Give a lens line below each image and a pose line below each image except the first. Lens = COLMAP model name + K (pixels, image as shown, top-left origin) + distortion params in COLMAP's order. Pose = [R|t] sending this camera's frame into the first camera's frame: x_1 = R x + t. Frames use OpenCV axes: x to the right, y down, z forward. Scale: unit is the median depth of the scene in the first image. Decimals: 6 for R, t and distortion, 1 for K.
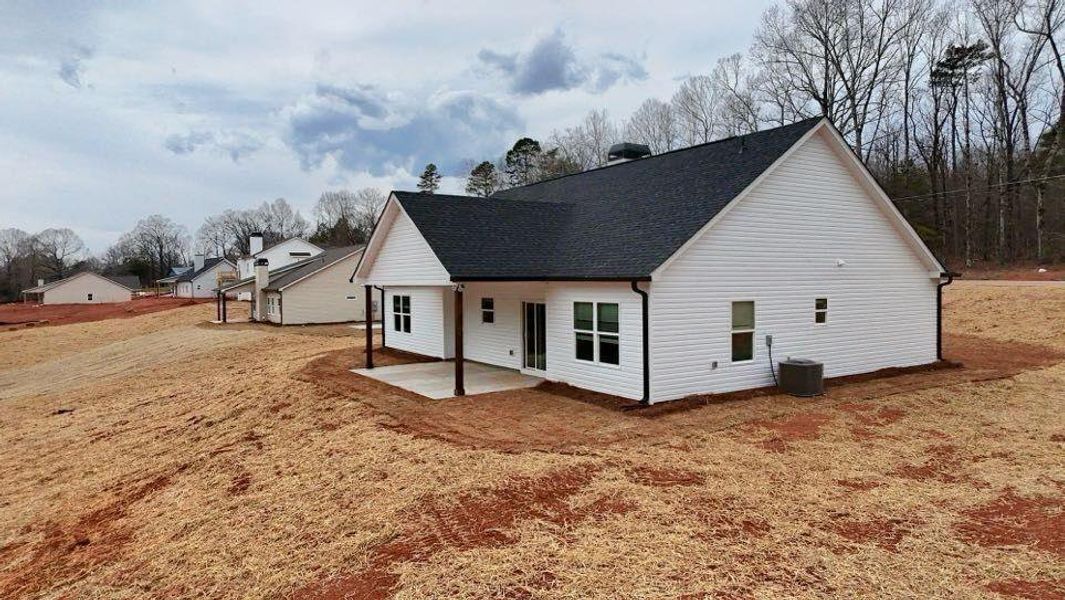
lens RADIAL K [[702.4, 0, 535.5], [0, 702.4, 298.0], [0, 0, 1]] dist [0.001057, 0.009431]
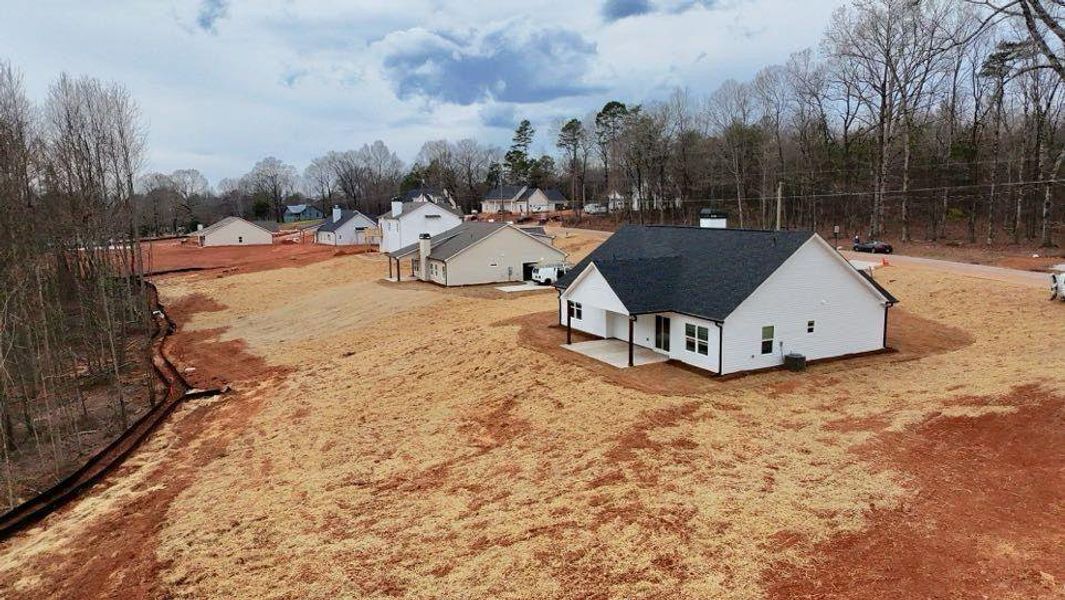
lens RADIAL K [[702.4, 0, 527.5], [0, 702.4, 299.9], [0, 0, 1]] dist [0.001057, 0.009431]
pose [[0.994151, 0.014684, -0.106998, -0.183982], [-0.002487, 0.993564, 0.113243, -0.286561], [0.107972, -0.112314, 0.987789, -1.065841]]
